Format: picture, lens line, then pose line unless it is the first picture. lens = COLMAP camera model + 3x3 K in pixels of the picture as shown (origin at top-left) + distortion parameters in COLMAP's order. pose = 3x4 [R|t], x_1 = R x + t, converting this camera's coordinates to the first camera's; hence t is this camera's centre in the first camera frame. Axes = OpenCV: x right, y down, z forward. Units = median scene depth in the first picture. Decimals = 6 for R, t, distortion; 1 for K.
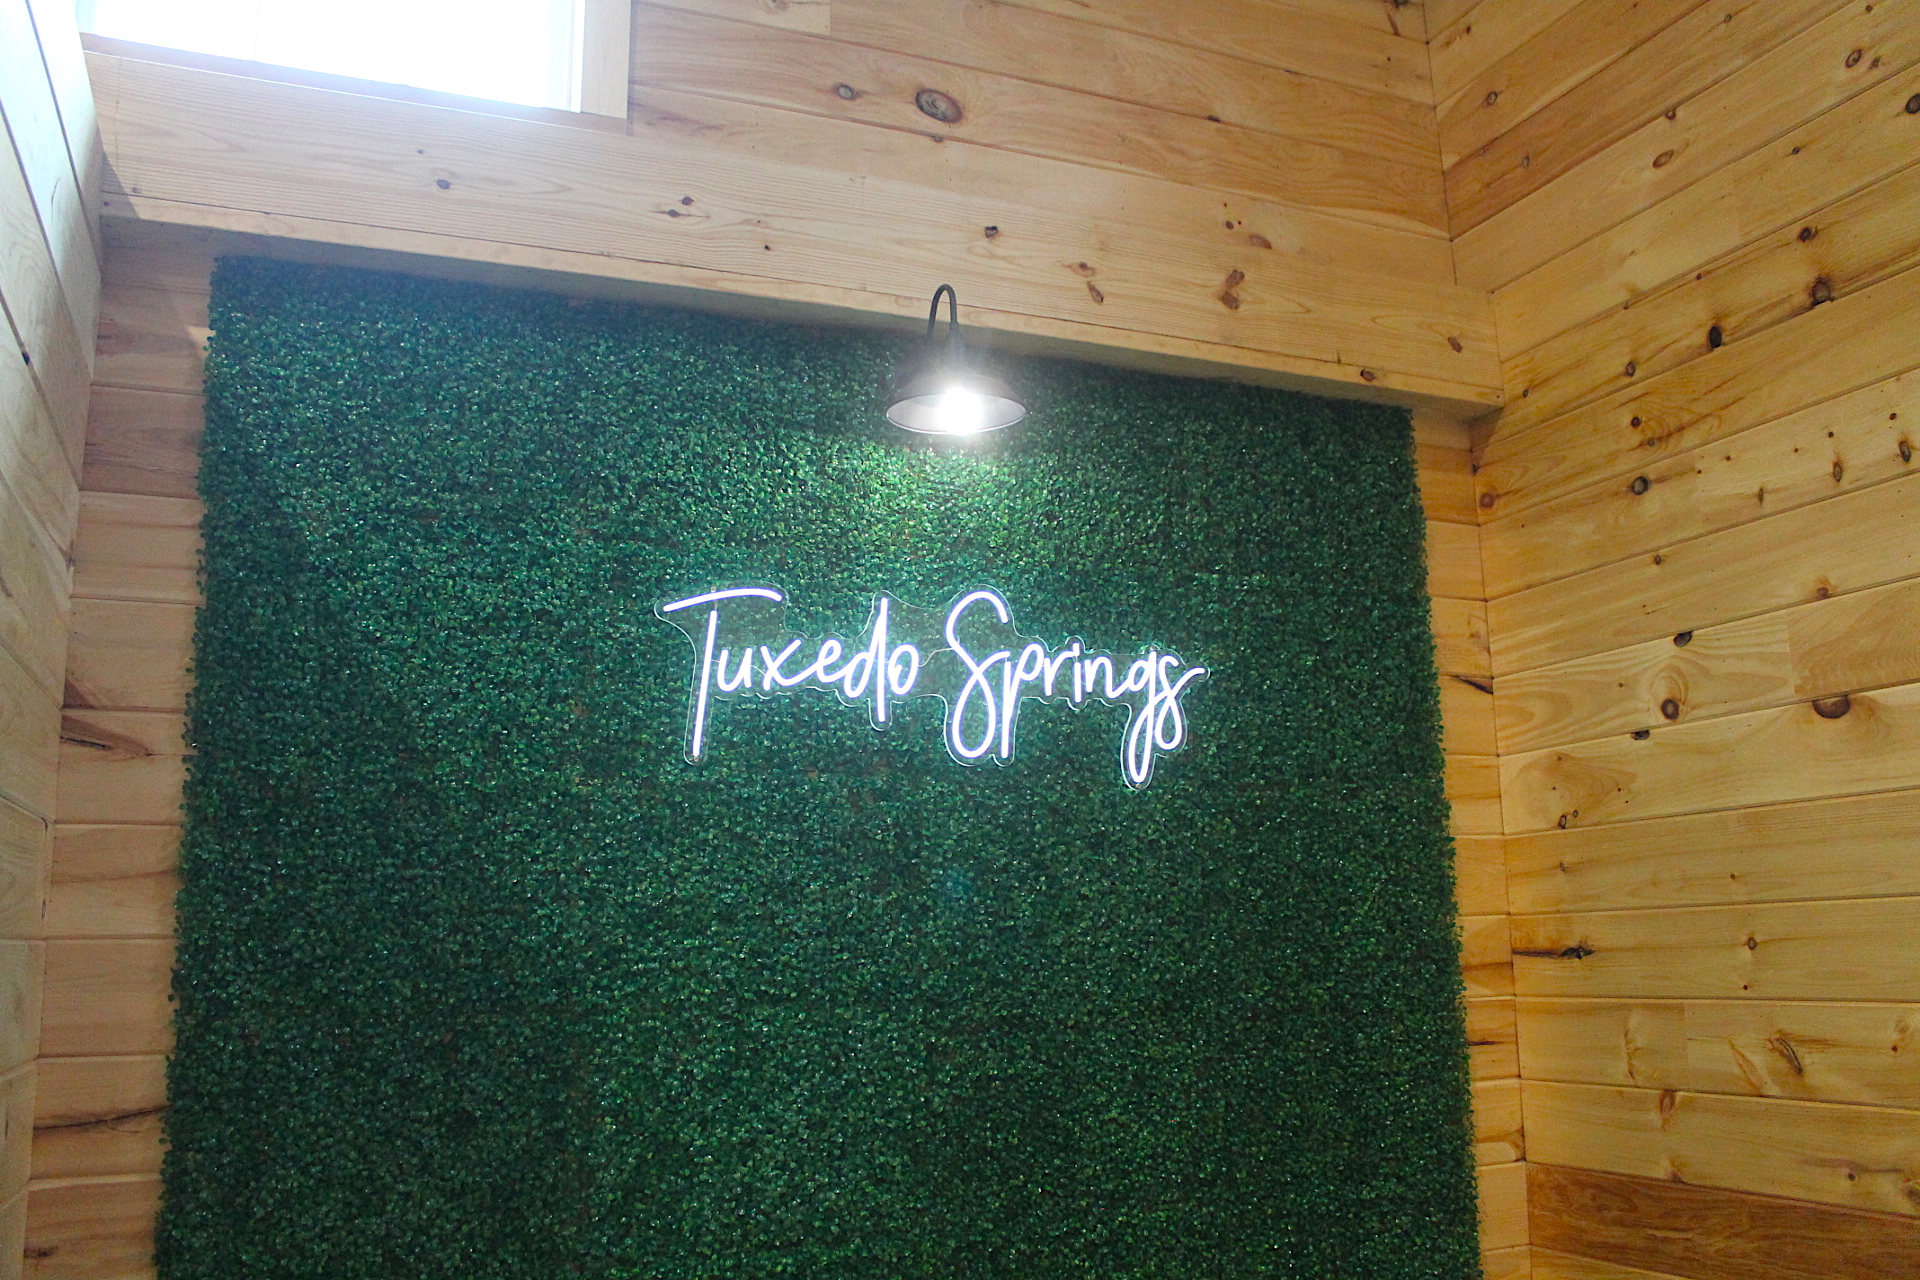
lens RADIAL K [[1555.7, 0, 963.3], [0, 1555.7, 625.6], [0, 0, 1]] dist [-0.111685, 0.009093]
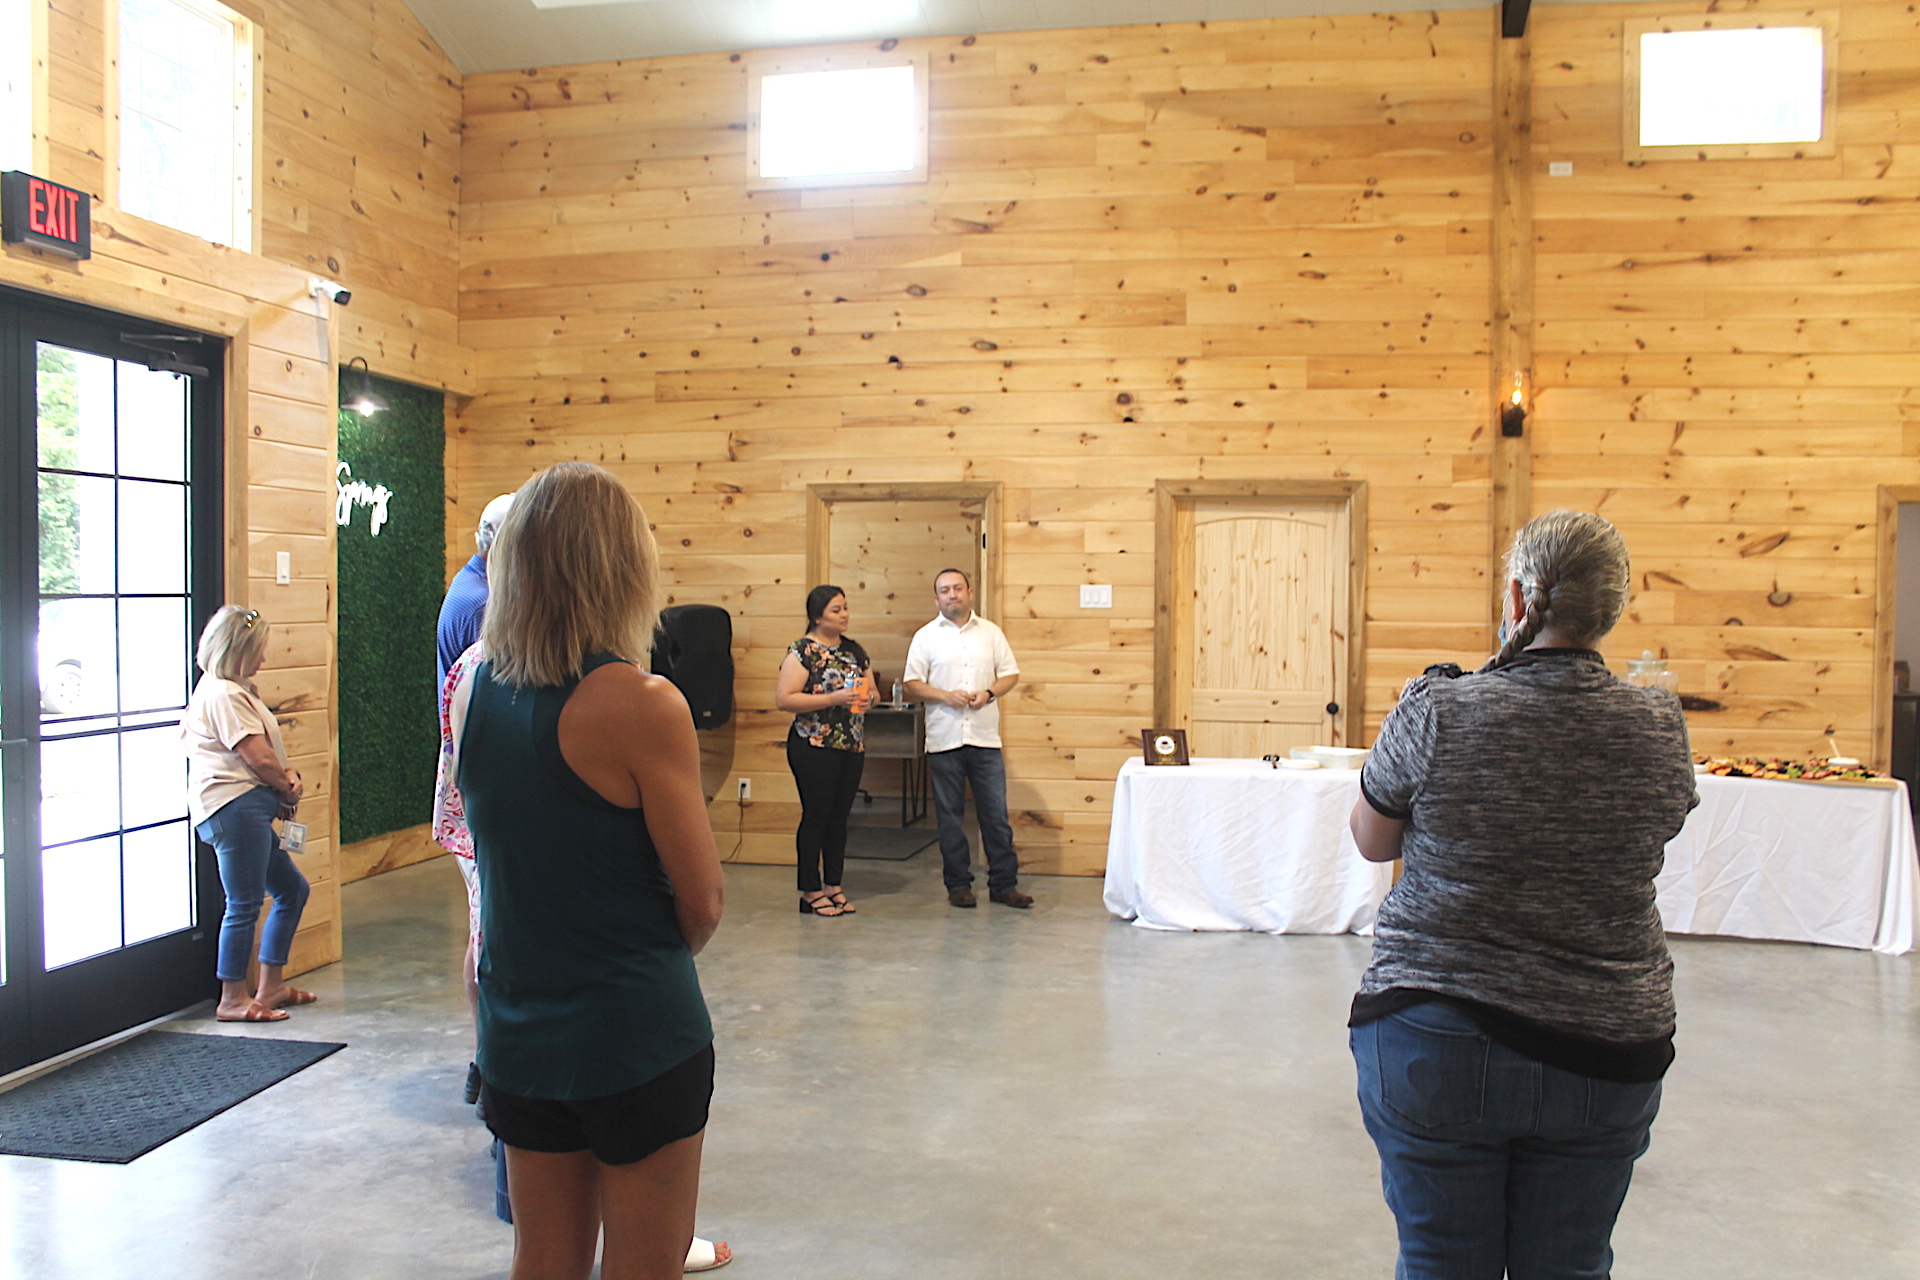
lens RADIAL K [[1555.7, 0, 961.0], [0, 1555.7, 639.1], [0, 0, 1]] dist [-0.111685, 0.009093]
pose [[0.560846, 0.000310, 0.827920, -1.501794], [-0.171827, 0.978270, 0.116033, -0.203822], [-0.809893, -0.207336, 0.548712, -1.332969]]
